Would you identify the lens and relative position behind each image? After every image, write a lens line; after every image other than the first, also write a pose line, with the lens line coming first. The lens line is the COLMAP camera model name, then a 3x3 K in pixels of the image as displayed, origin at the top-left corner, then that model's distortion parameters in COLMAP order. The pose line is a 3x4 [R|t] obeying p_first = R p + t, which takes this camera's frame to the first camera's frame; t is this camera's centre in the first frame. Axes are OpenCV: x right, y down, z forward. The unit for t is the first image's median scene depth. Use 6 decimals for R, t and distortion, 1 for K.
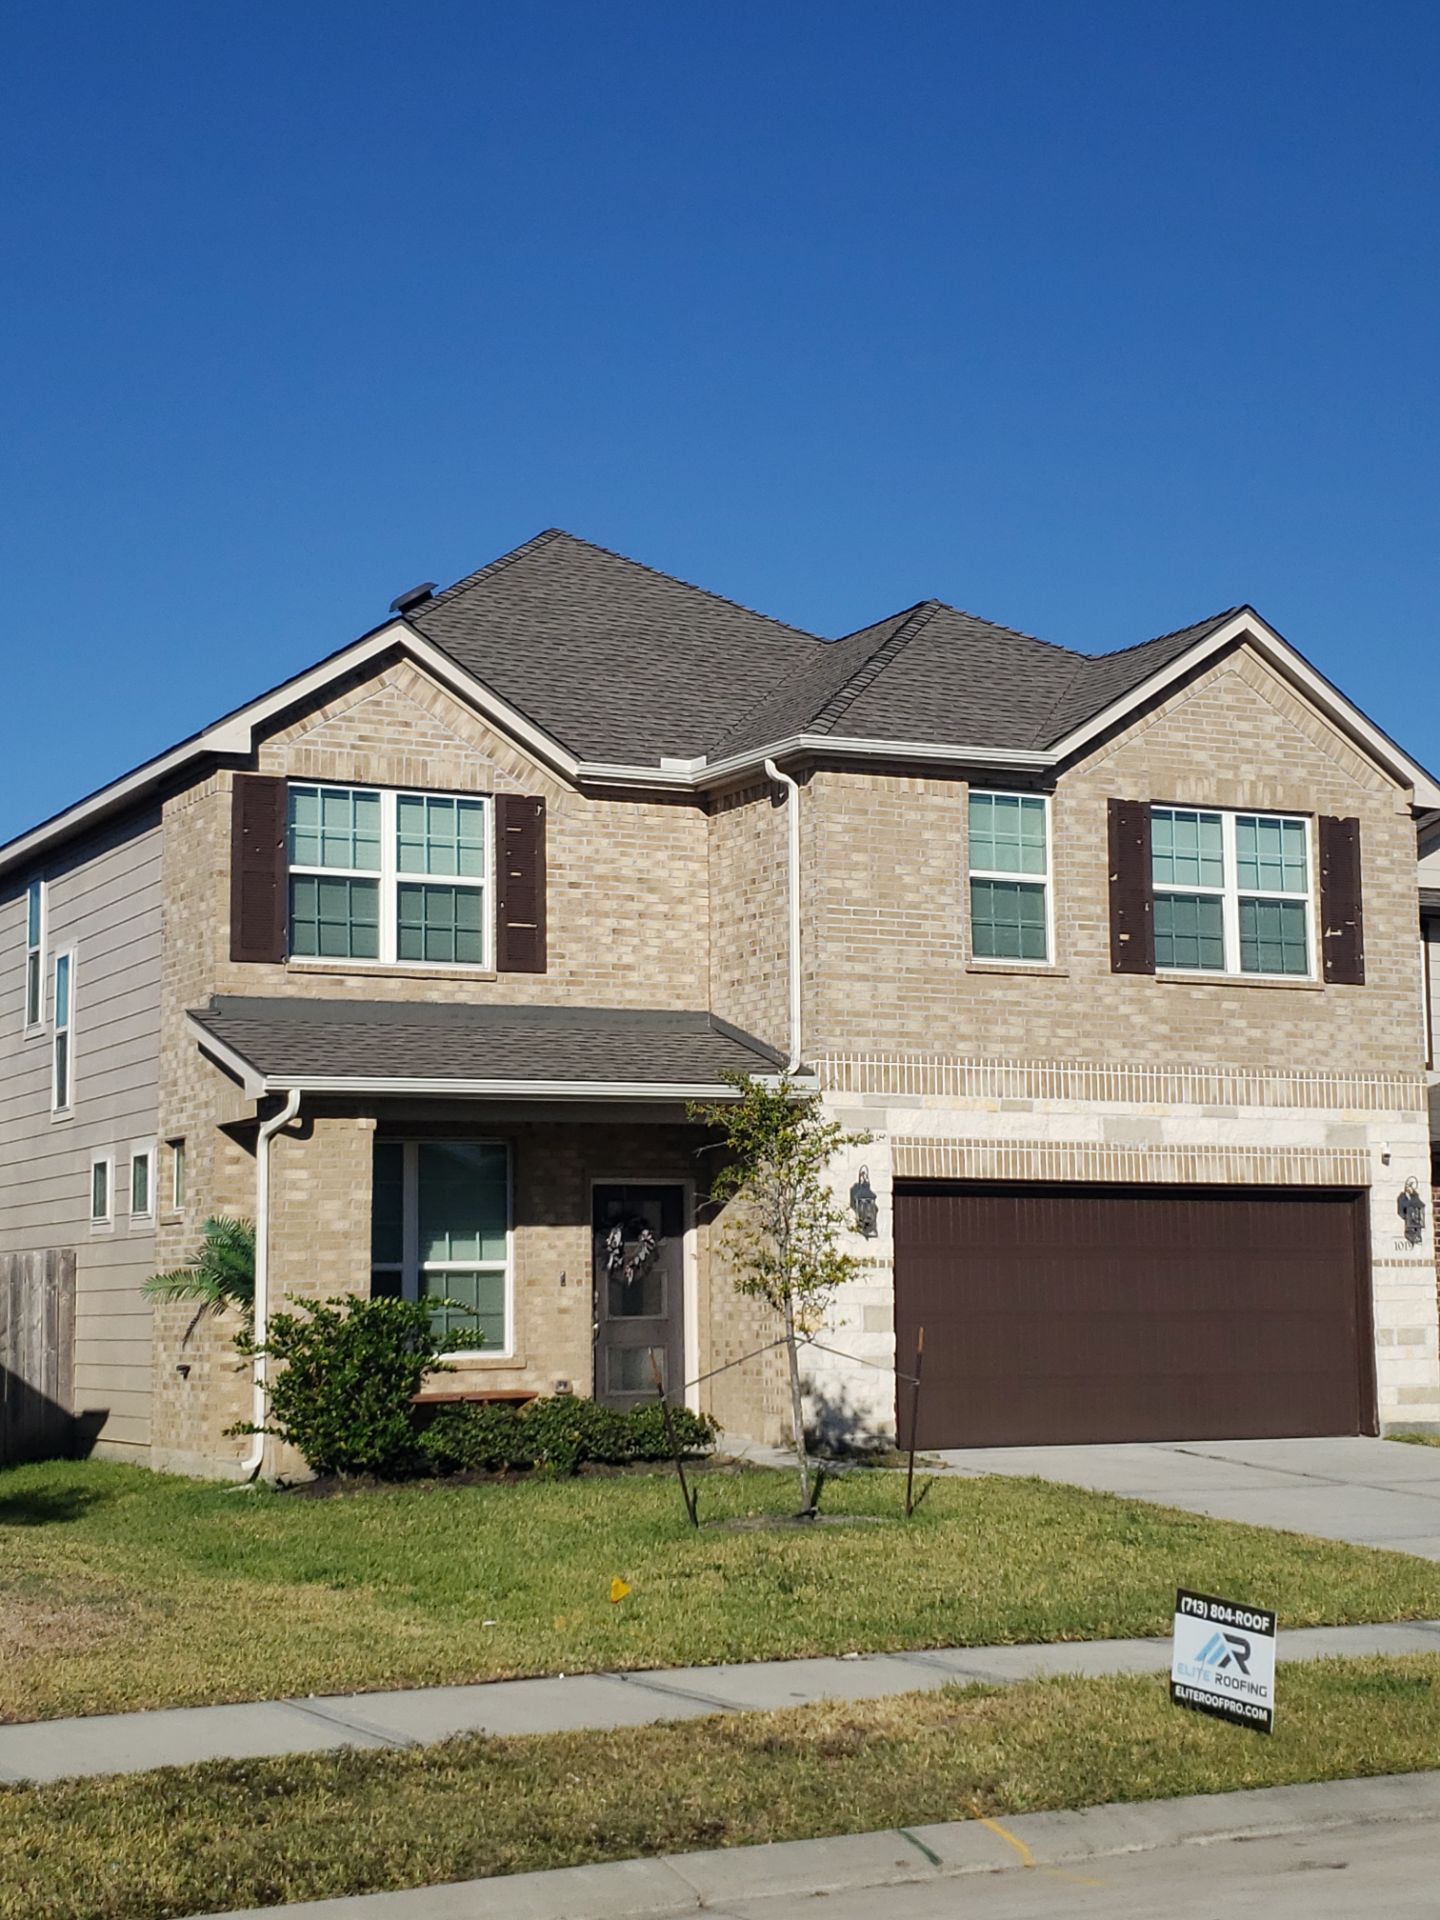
lens RADIAL K [[2833.1, 0, 724.4], [0, 2833.1, 970.1], [0, 0, 1]] dist [0.176484, 0.000000]
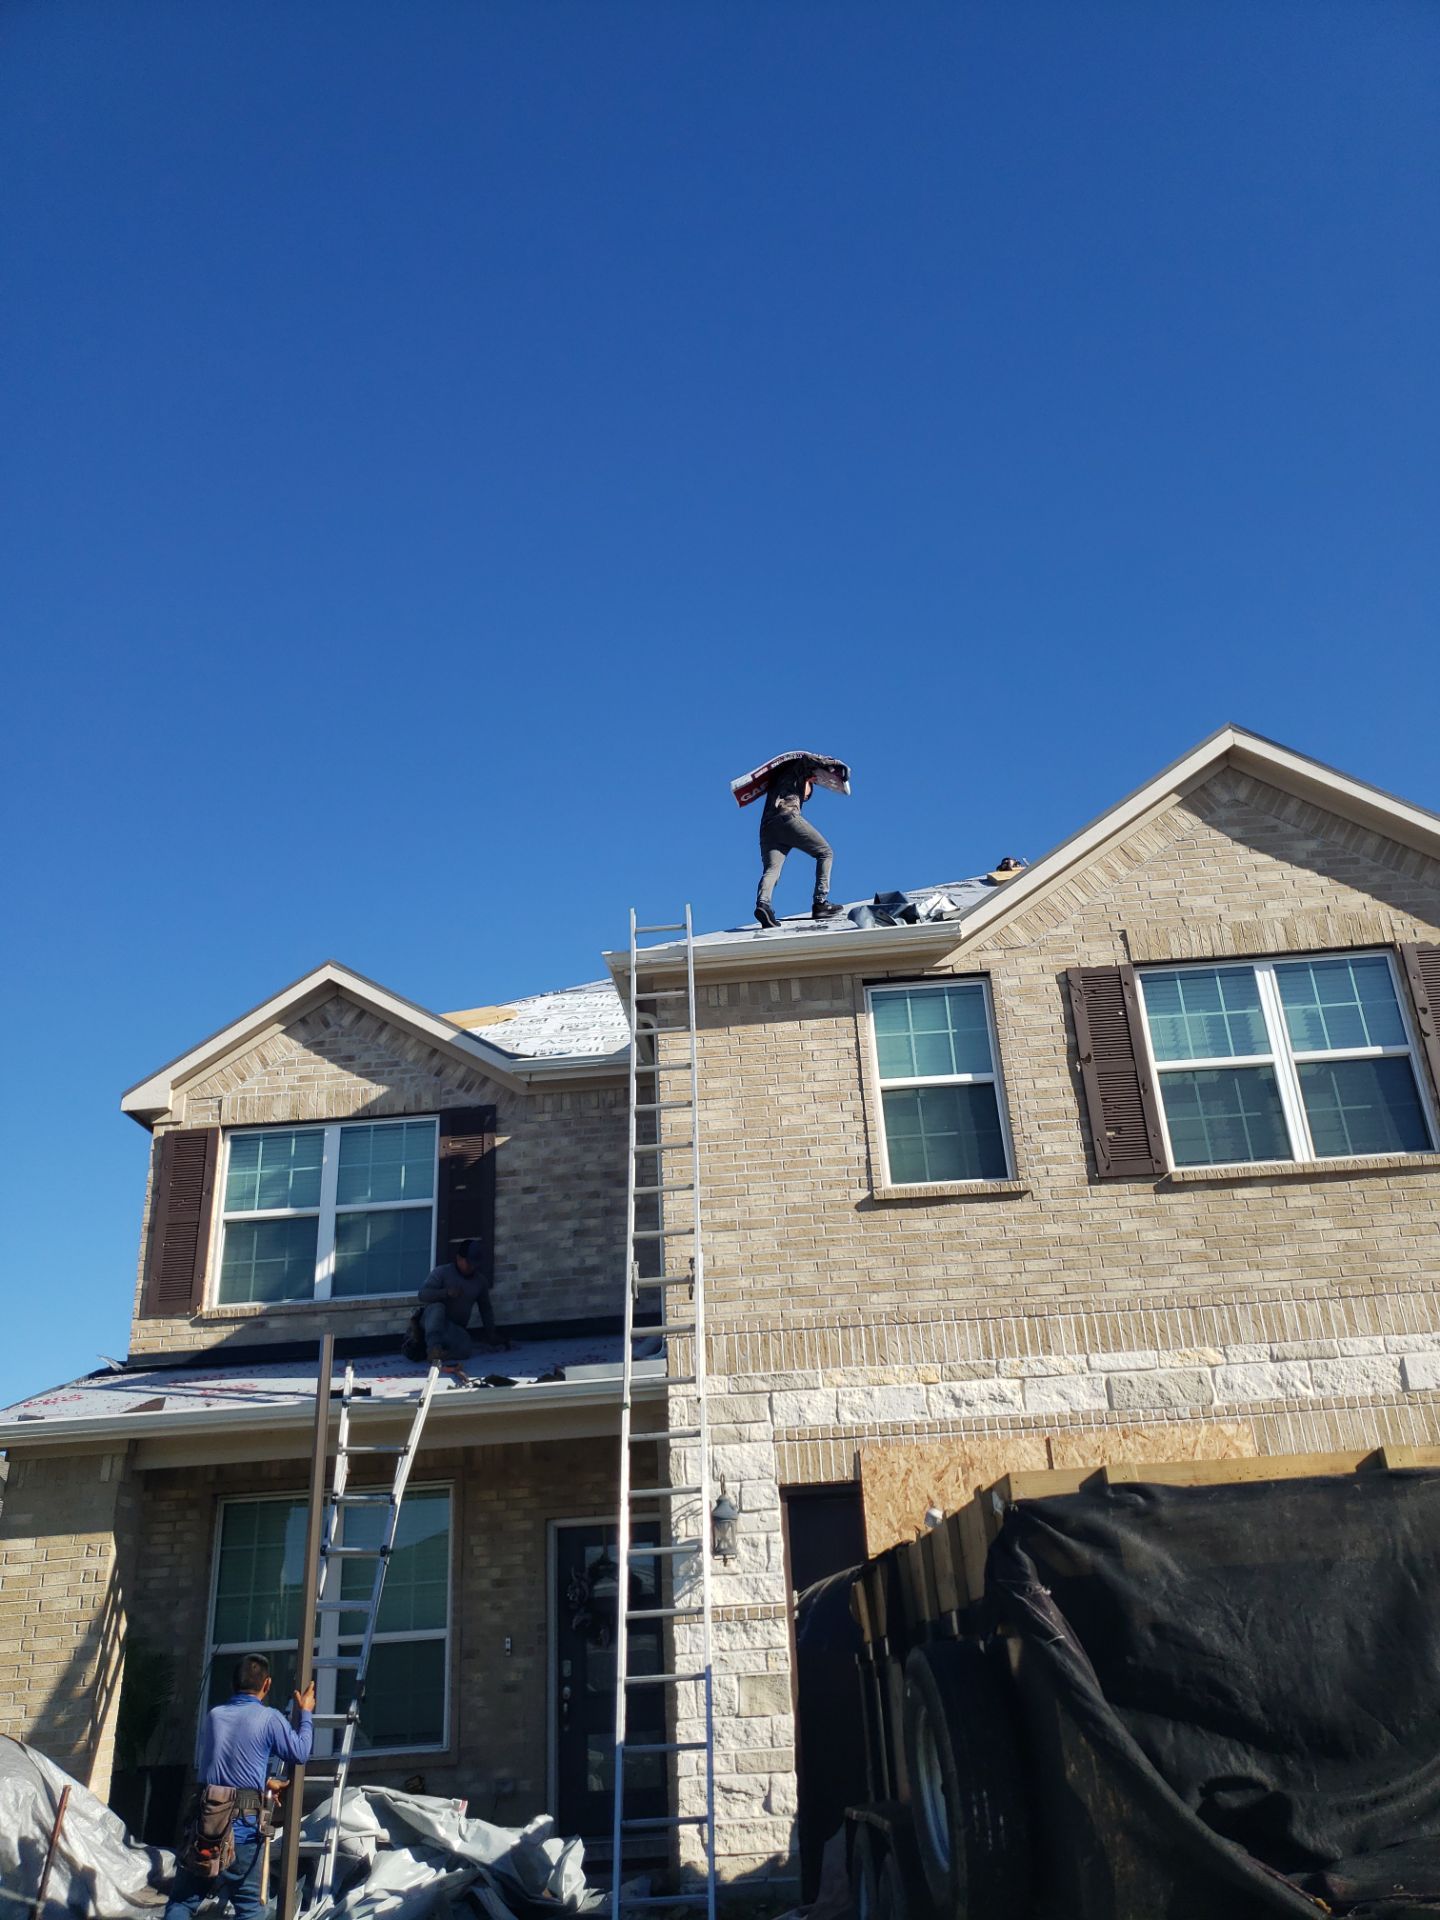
lens RADIAL K [[1482.1, 0, 736.4], [0, 1482.1, 984.6], [0, 0, 1]] dist [0.025455, -0.010728]
pose [[0.858644, -0.240544, -0.452624, 0.246197], [0.103346, 0.946155, -0.306775, 0.063820], [0.502045, 0.216633, 0.837270, 0.608991]]
